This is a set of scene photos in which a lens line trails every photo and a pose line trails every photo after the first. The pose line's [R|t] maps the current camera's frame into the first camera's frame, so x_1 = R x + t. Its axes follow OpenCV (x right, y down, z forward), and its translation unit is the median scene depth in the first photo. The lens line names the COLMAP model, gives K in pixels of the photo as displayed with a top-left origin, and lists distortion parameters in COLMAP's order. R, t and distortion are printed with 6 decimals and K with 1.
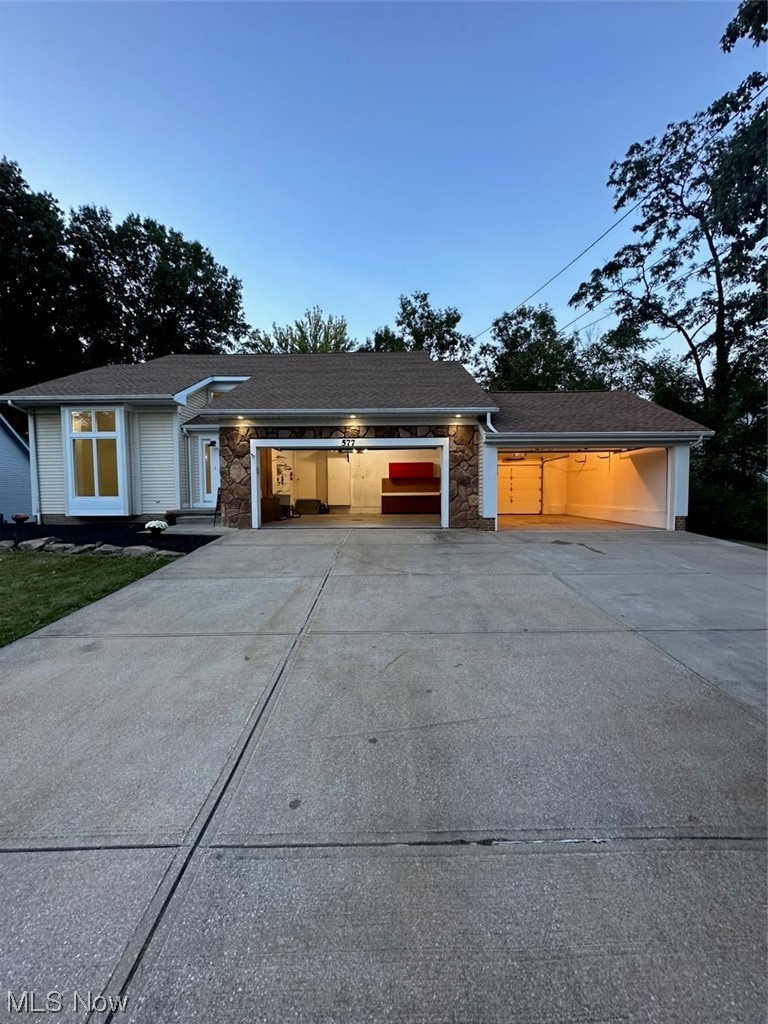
lens RADIAL K [[411.9, 0, 384.0], [0, 411.9, 512.0], [0, 0, 1]] dist [0.001236, 0.000579]
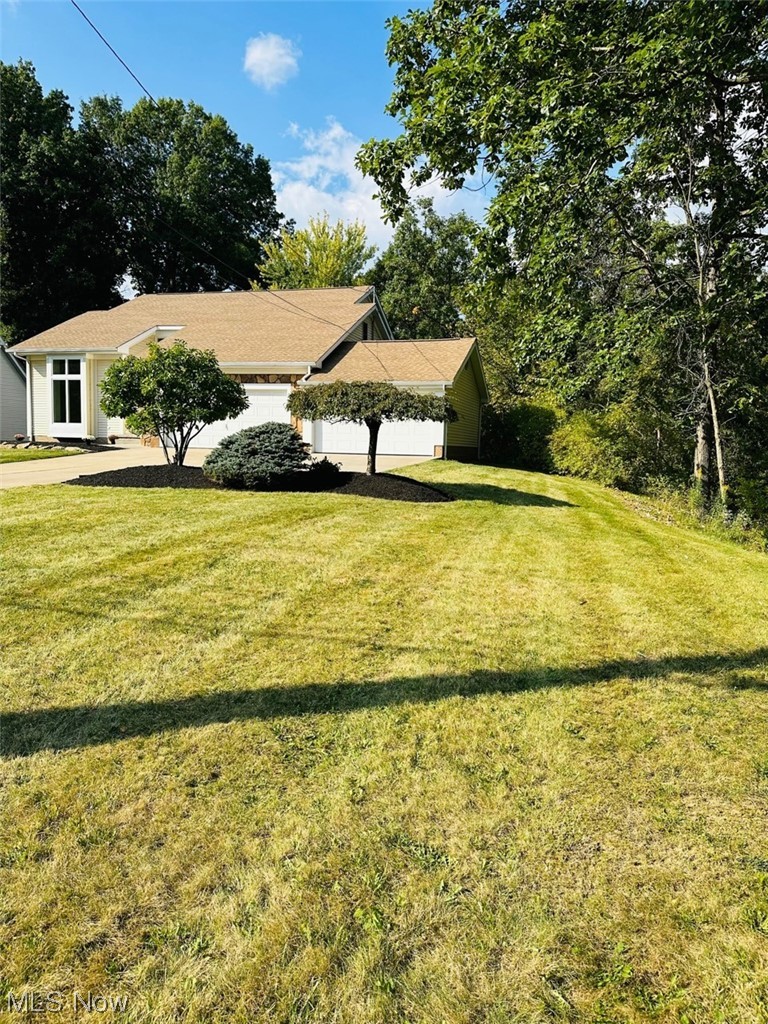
lens RADIAL K [[705.9, 0, 384.0], [0, 705.9, 512.0], [0, 0, 1]] dist [-0.001129, -0.001094]
pose [[0.965146, 0.056839, -0.255466, 0.610468], [-0.044943, 0.997626, 0.052170, 0.057581], [0.257825, -0.038870, 0.965409, -0.652211]]
